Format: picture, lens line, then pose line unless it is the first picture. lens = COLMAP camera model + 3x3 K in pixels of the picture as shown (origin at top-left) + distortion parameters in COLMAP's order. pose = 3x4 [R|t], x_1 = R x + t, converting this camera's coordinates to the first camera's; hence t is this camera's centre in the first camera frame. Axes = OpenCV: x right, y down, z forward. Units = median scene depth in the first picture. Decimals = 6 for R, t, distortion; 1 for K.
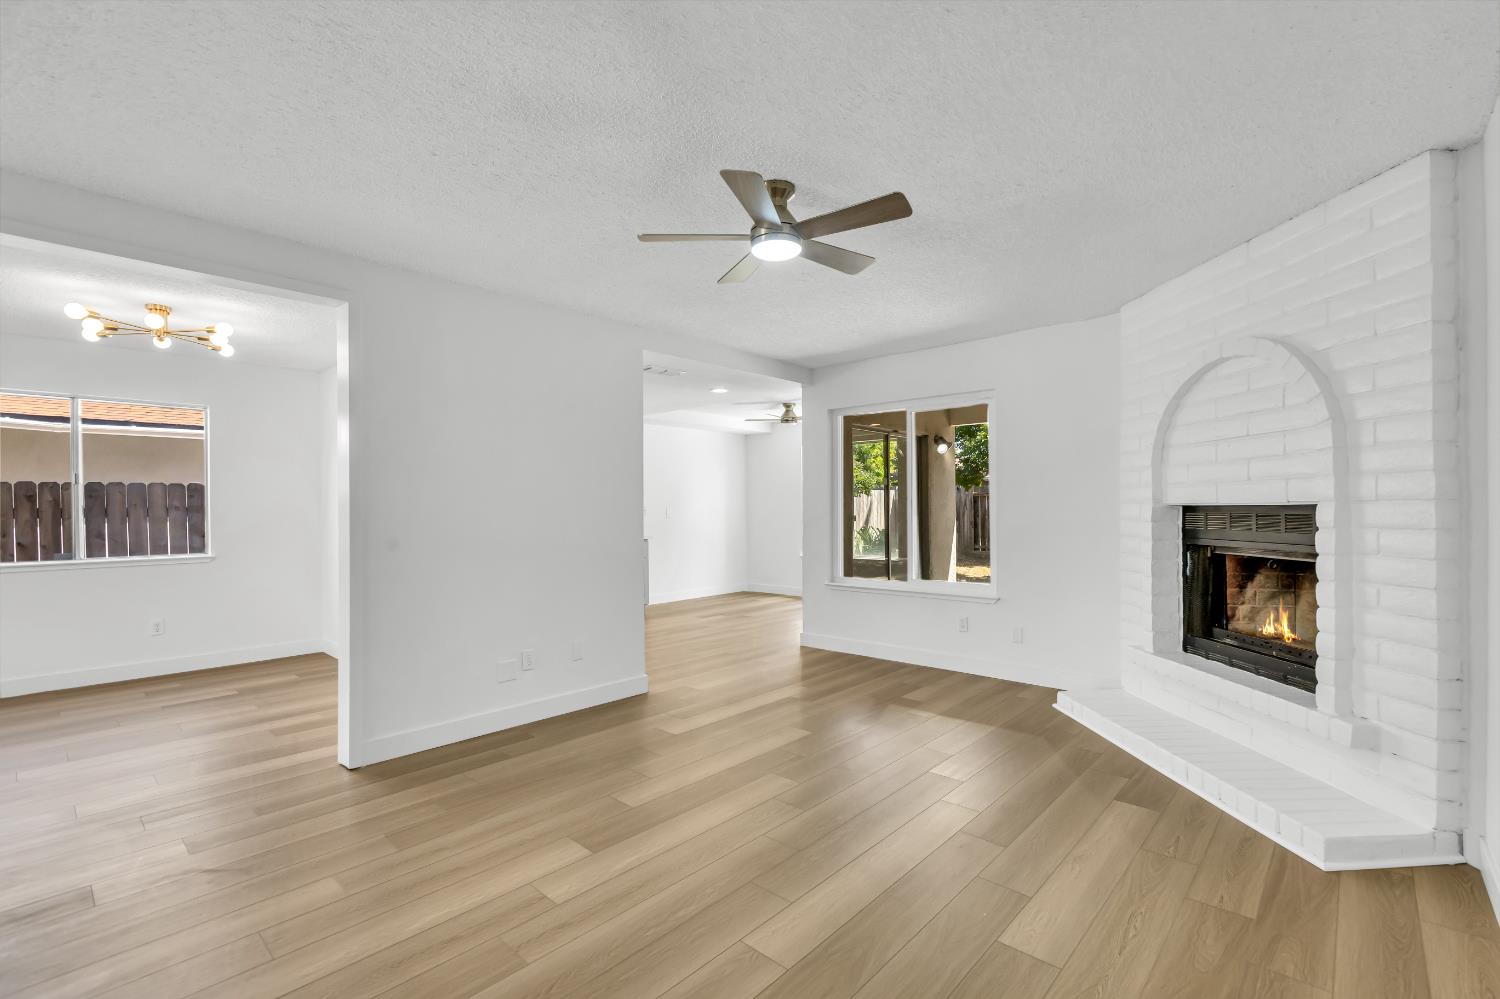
lens RADIAL K [[682.3, 0, 753.5], [0, 682.3, 510.2], [0, 0, 1]] dist [0.008941, 0.000136]
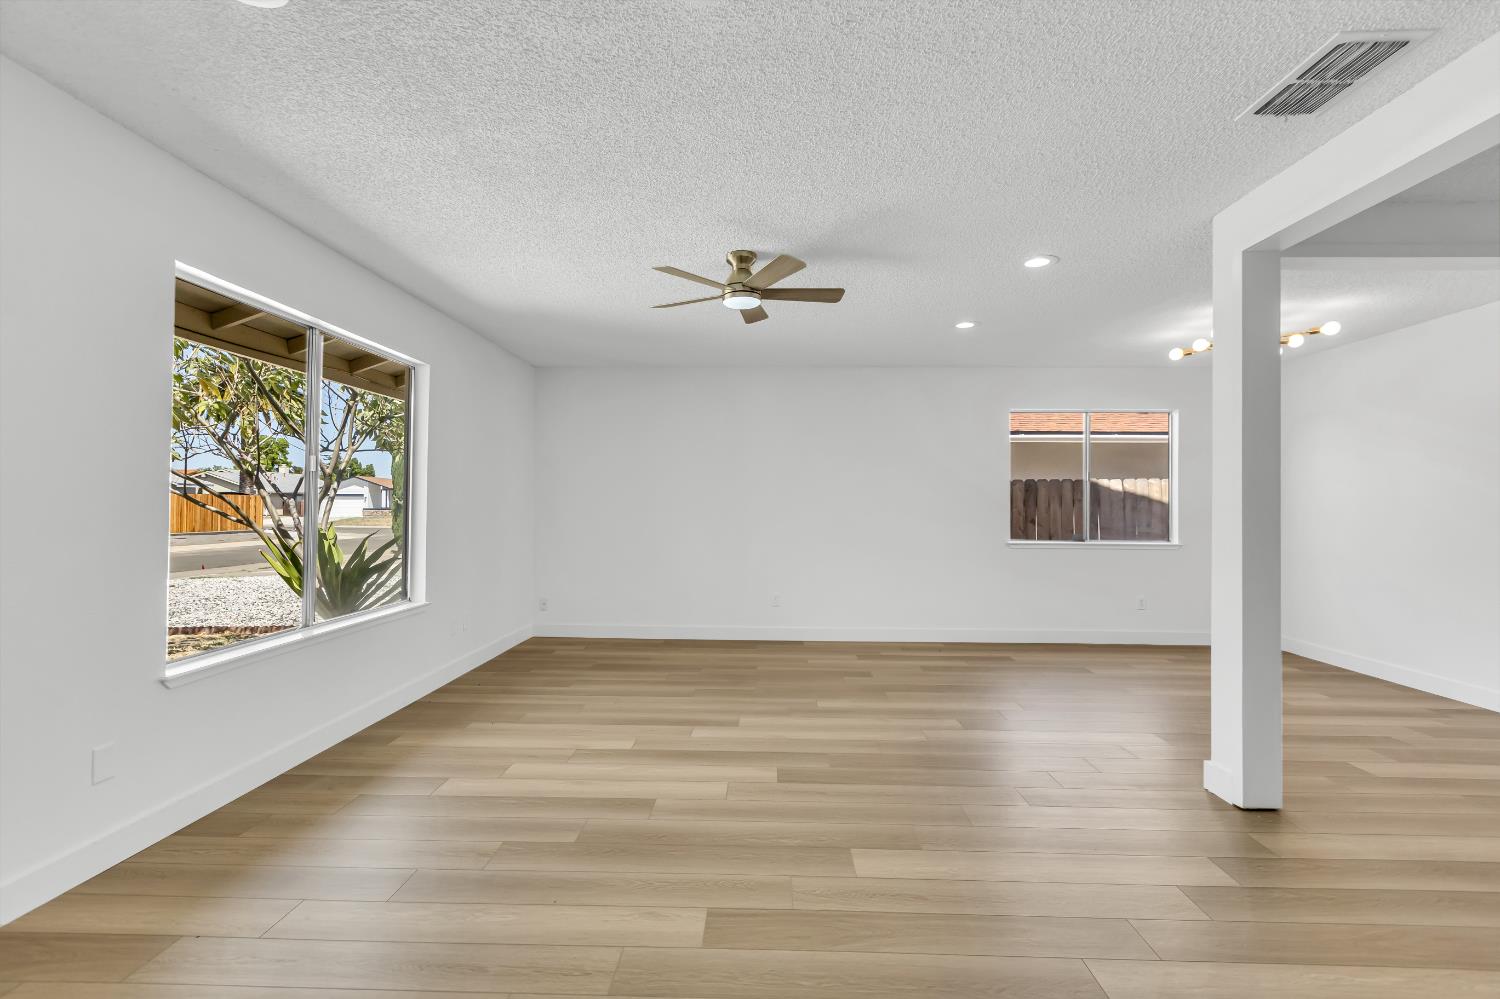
lens RADIAL K [[682.3, 0, 748.2], [0, 682.3, 485.9], [0, 0, 1]] dist [0.008941, 0.000136]
pose [[0.646125, -0.008342, -0.763186, -0.442748], [-0.008623, 0.999797, -0.018228, -0.002901], [0.763183, 0.018359, 0.645922, -0.299805]]
